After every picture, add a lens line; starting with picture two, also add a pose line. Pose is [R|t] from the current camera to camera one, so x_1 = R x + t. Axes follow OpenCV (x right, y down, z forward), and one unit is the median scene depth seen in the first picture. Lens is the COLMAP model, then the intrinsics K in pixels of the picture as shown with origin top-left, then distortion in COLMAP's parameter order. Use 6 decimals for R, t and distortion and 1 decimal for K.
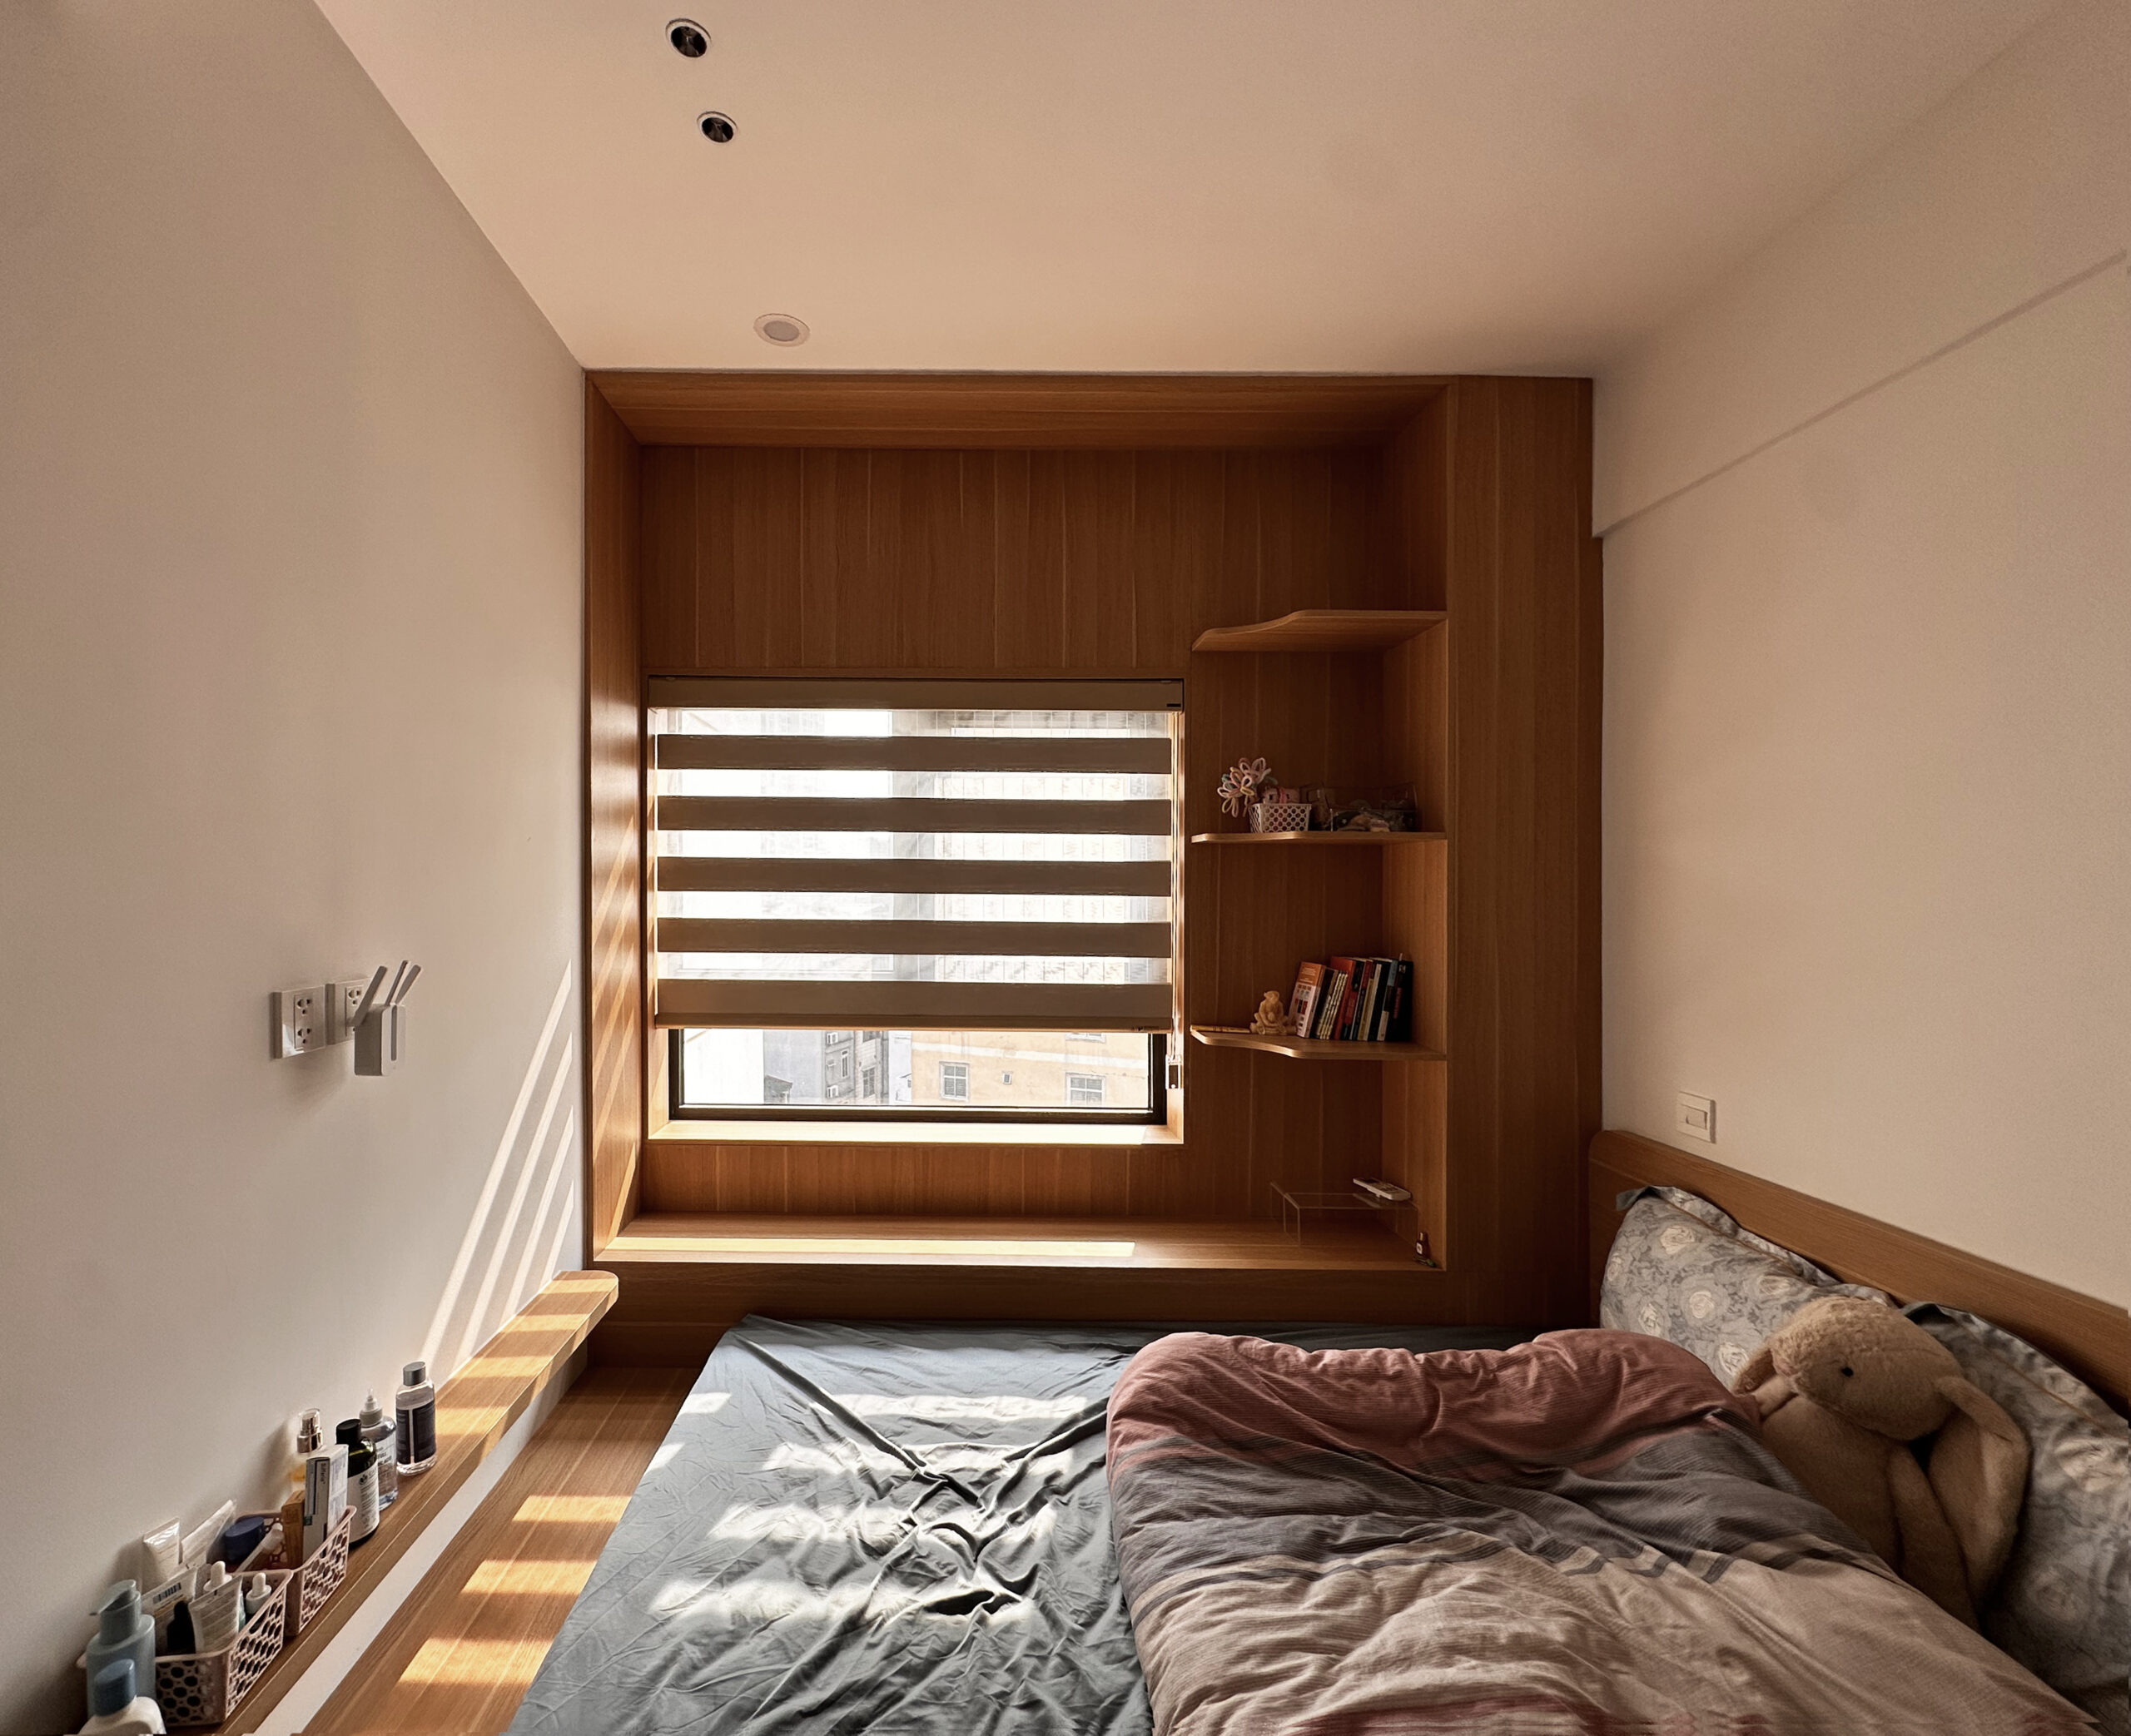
lens RADIAL K [[921.9, 0, 992.7], [0, 921.9, 876.8], [0, 0, 1]] dist [-0.000041, 0.000212]
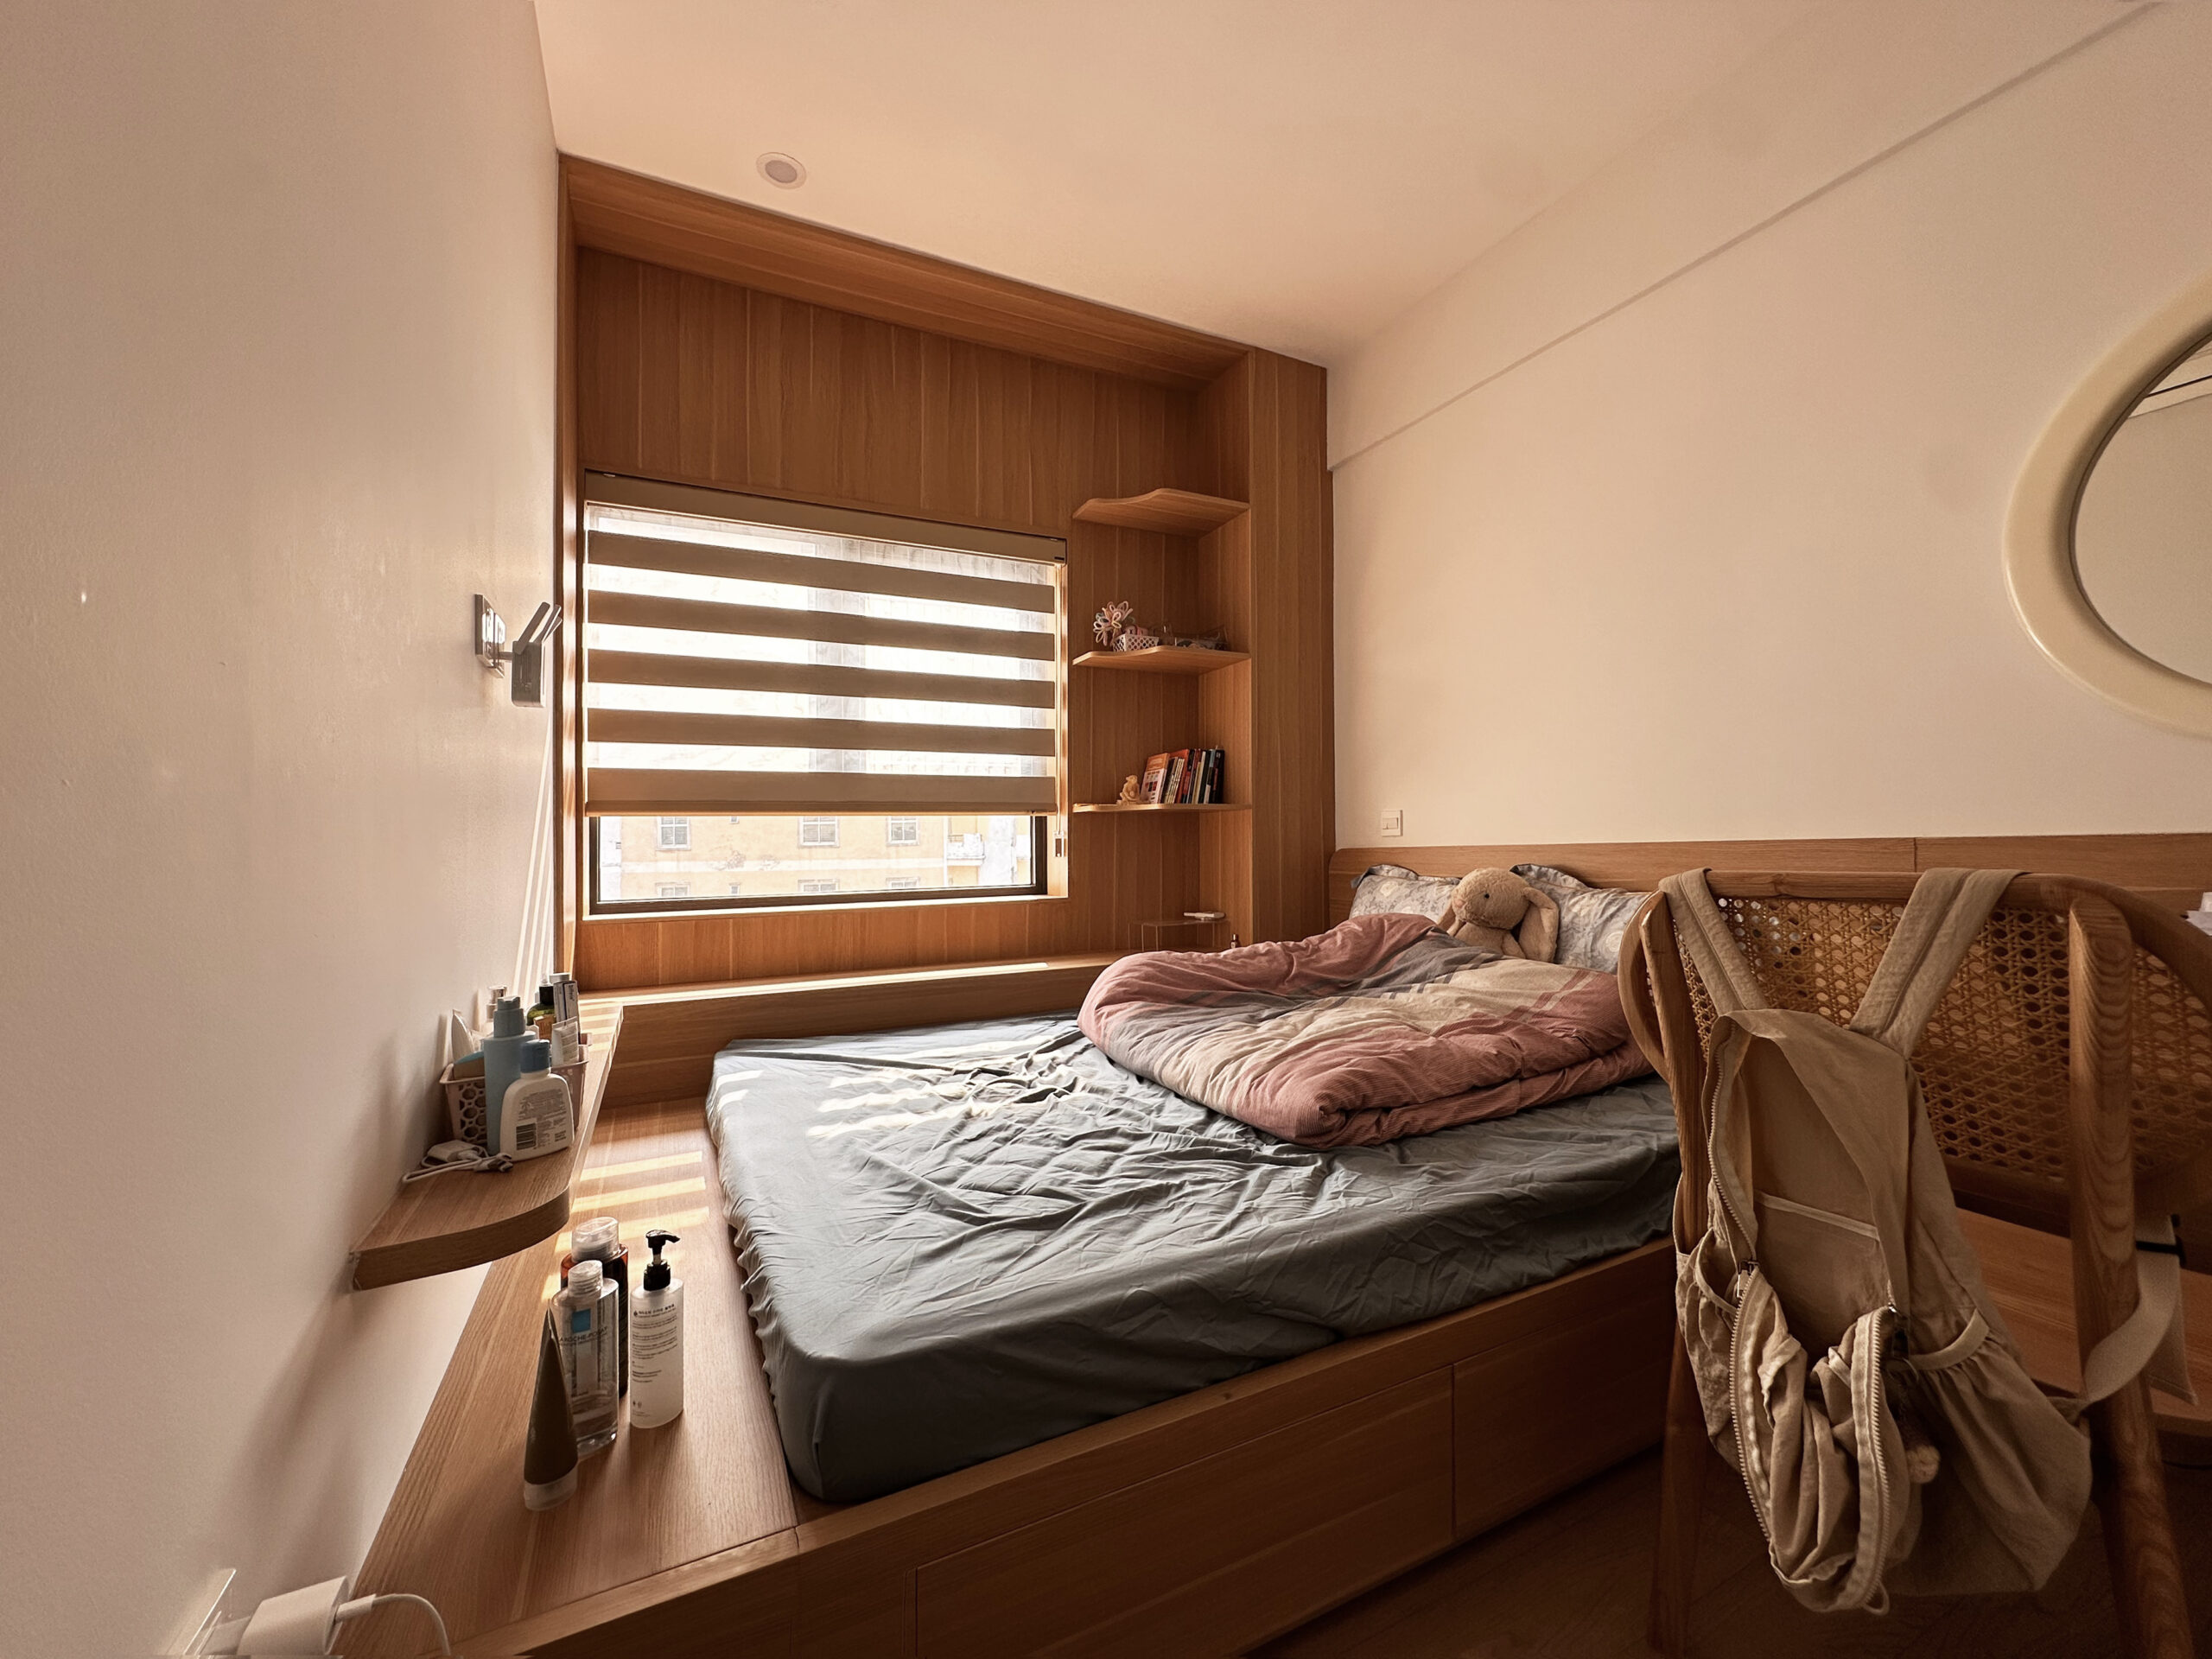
lens RADIAL K [[883.5, 0, 1094.5], [0, 883.5, 856.7], [0, 0, 1]] dist [-0.001238, 0.000777]
pose [[0.903255, -0.012327, 0.428926, -0.350750], [0.014534, 0.999893, -0.001872, 0.279521], [-0.428857, 0.007925, 0.903338, -0.174977]]
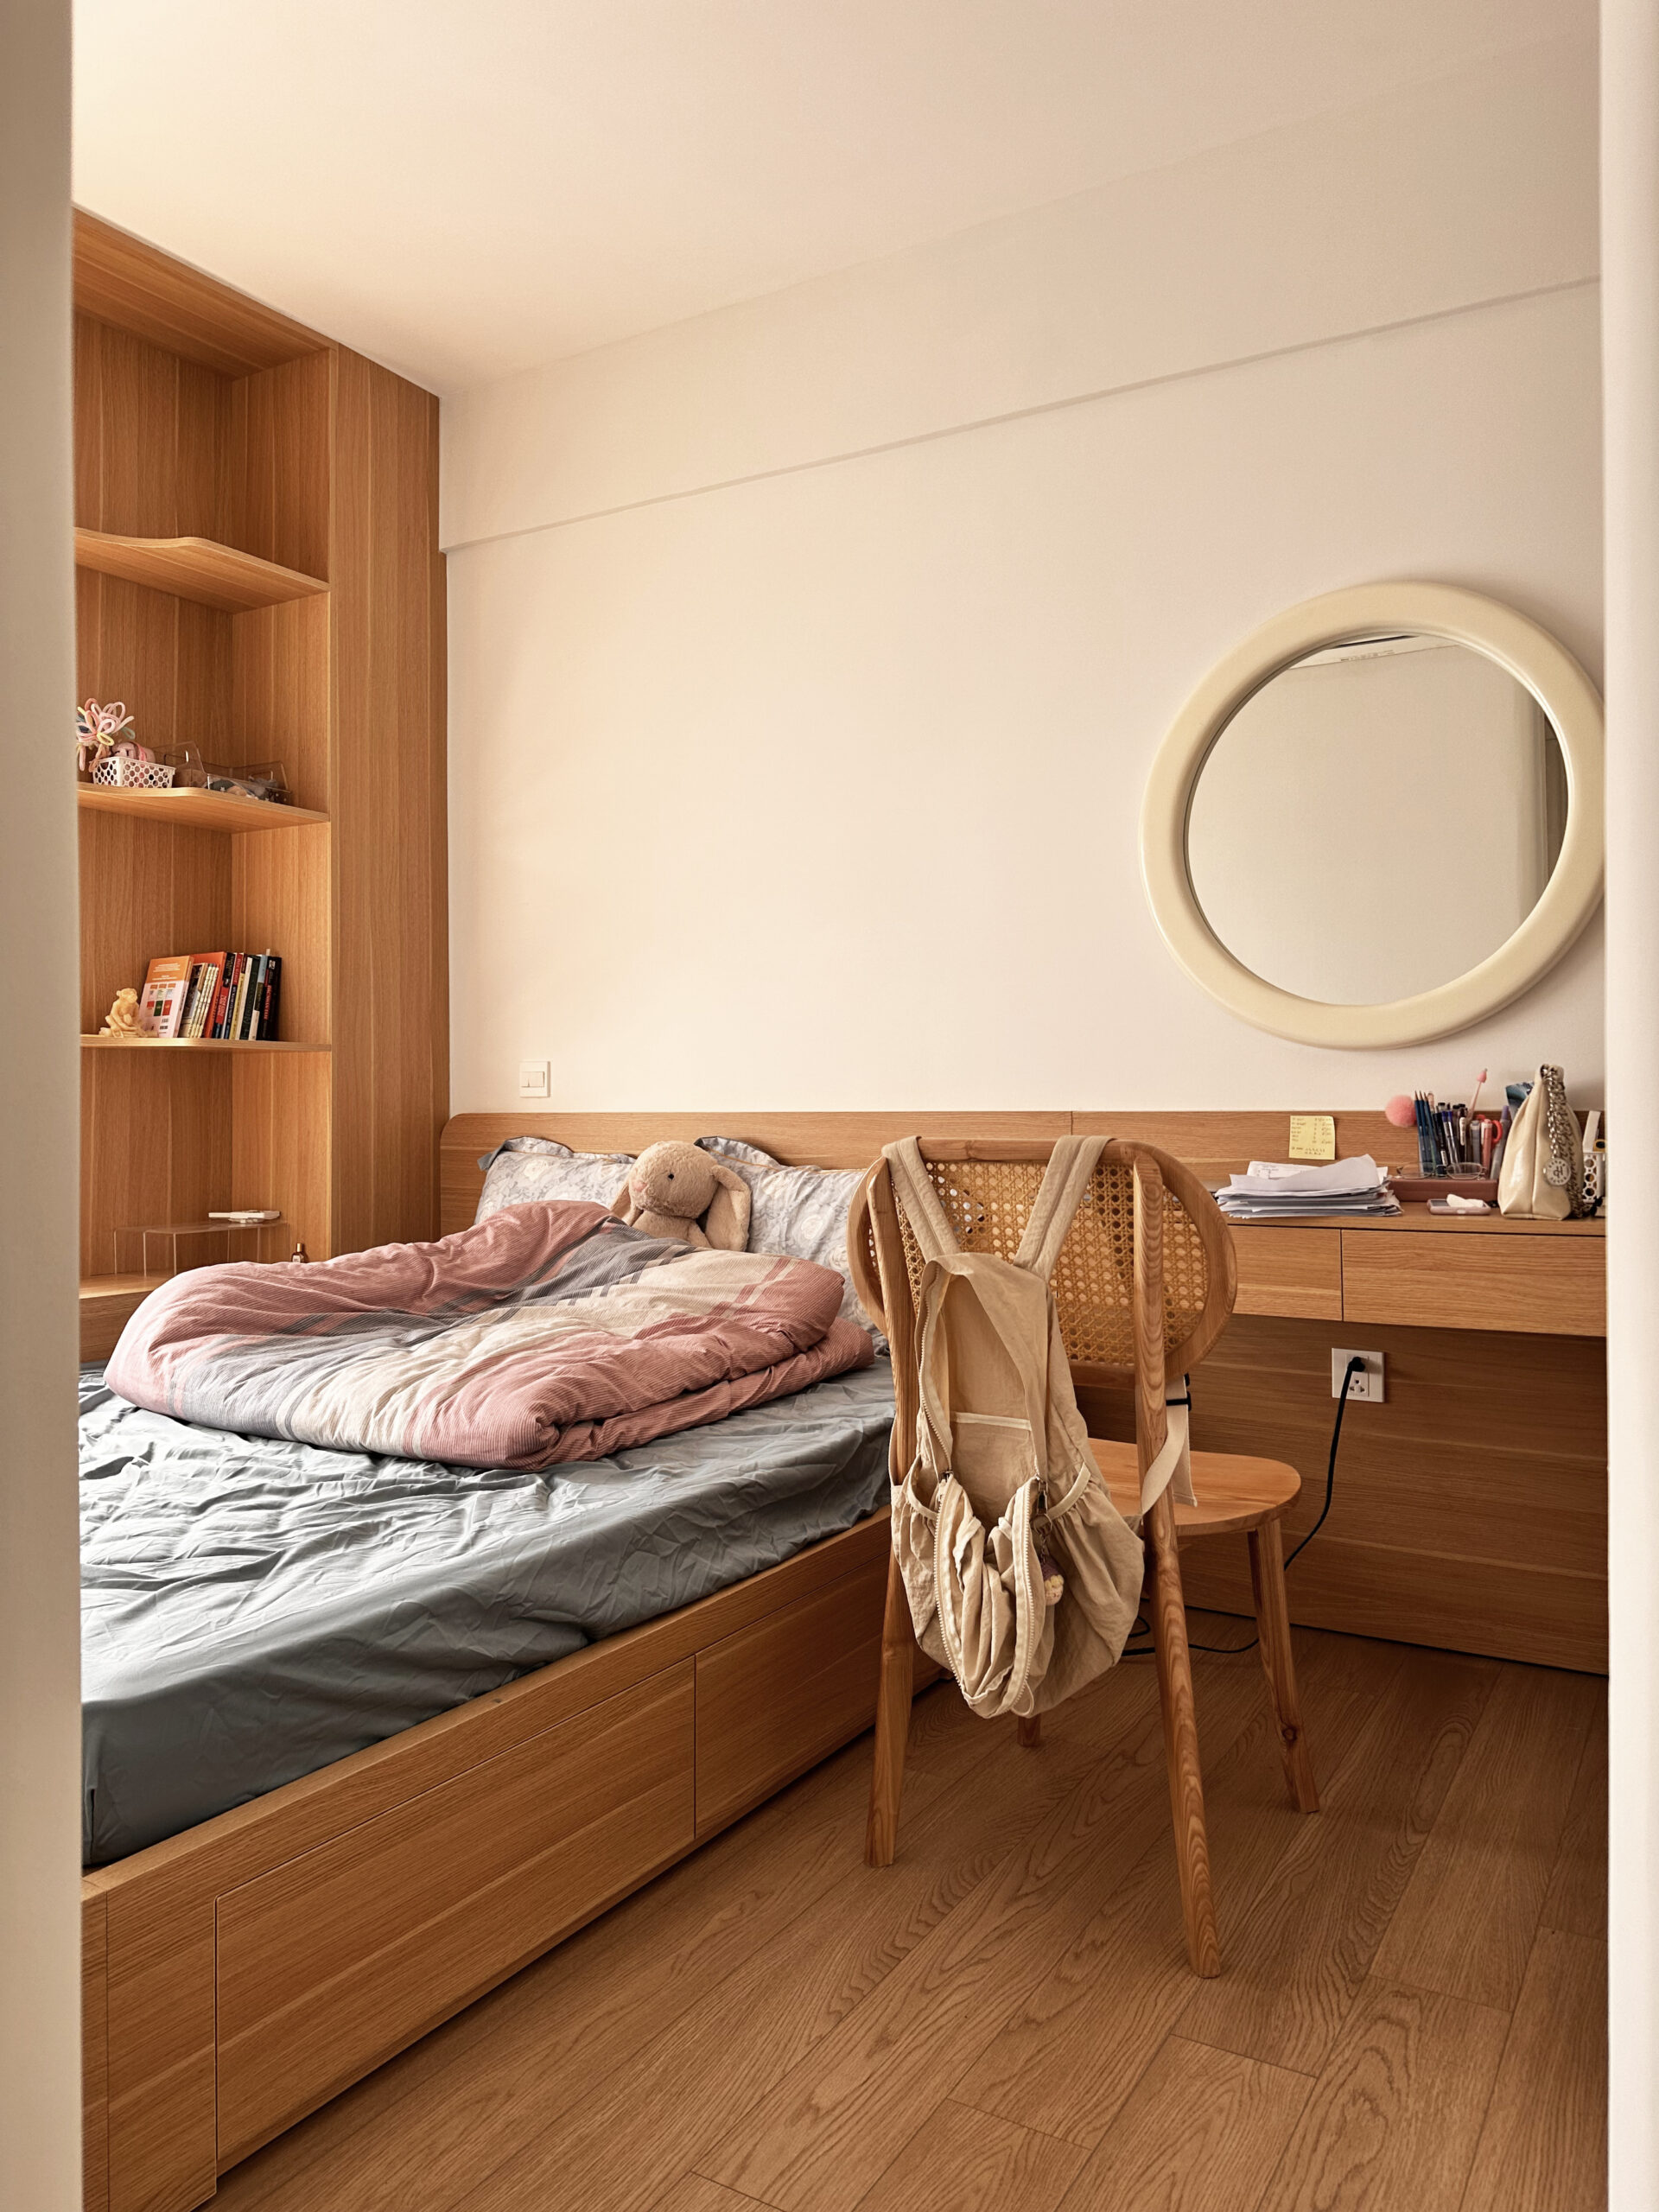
lens RADIAL K [[1627.8, 0, 828.1], [0, 1627.8, 1155.8], [0, 0, 1]] dist [0.156769, -0.309090]
pose [[0.518439, -0.019708, 0.854887, -0.740508], [0.004424, 0.999783, 0.020365, 0.281196], [-0.855103, -0.006776, 0.518414, -0.361035]]
